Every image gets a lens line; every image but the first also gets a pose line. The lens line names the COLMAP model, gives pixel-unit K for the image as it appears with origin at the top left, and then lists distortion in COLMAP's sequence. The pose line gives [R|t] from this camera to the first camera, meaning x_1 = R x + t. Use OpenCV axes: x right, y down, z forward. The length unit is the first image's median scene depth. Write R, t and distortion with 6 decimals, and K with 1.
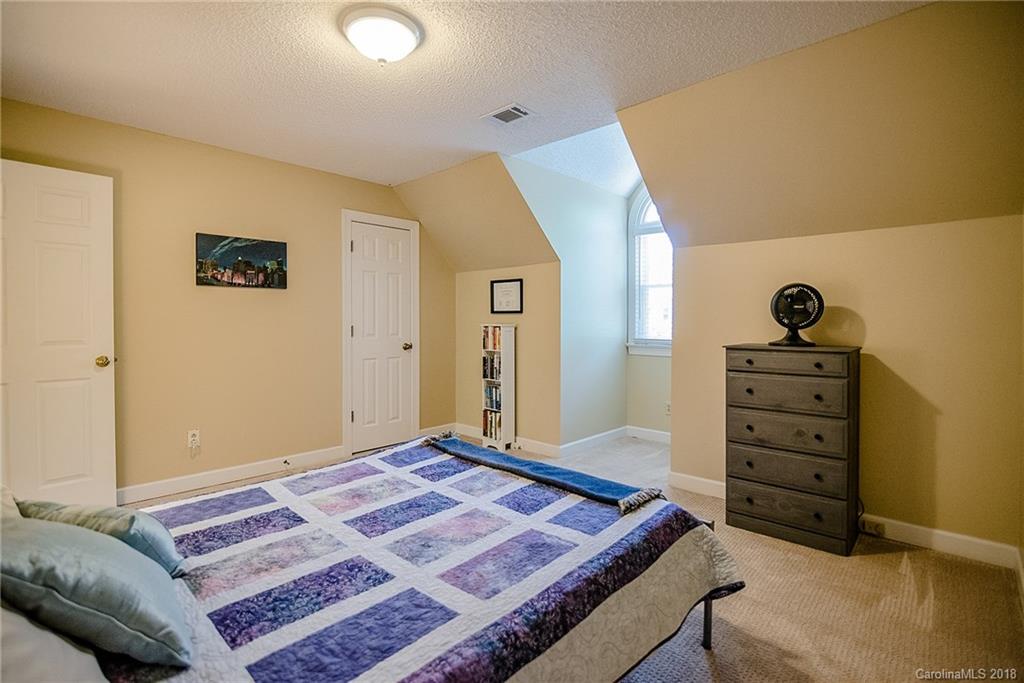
lens RADIAL K [[477.1, 0, 513.5], [0, 477.1, 341.8], [0, 0, 1]] dist [-0.010802, -0.000342]
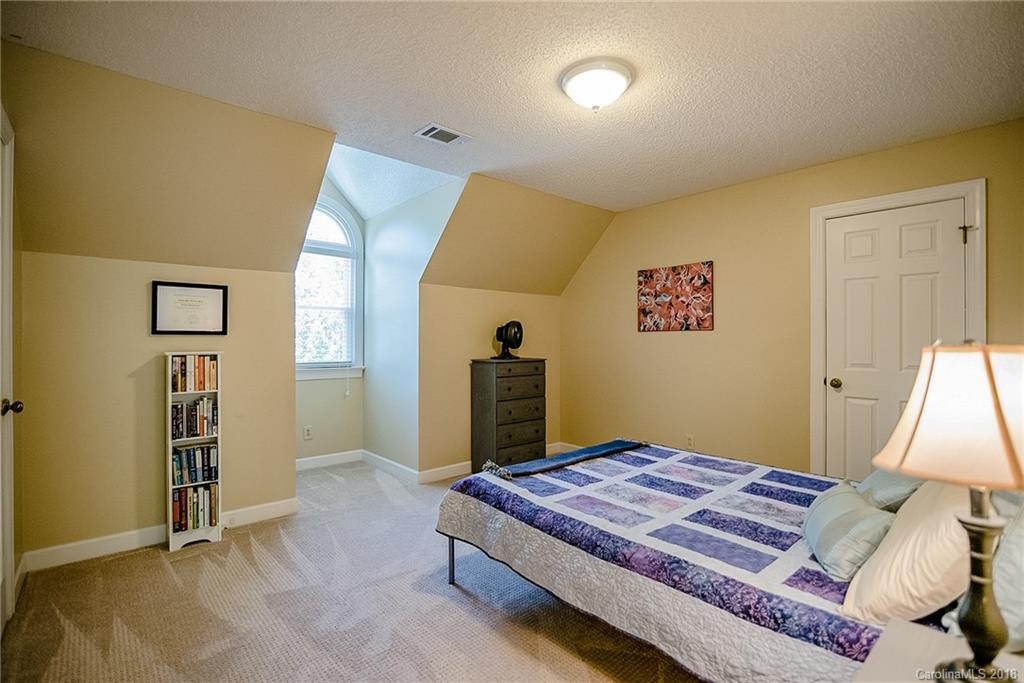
lens RADIAL K [[480.0, 0, 513.3], [0, 480.0, 343.0], [0, 0, 1]] dist [-0.040995, -0.000119]
pose [[0.086234, -0.004993, 0.996262, -0.991685], [0.047360, 0.998877, 0.000907, -0.043438], [-0.995149, 0.047105, 0.086374, 0.797317]]
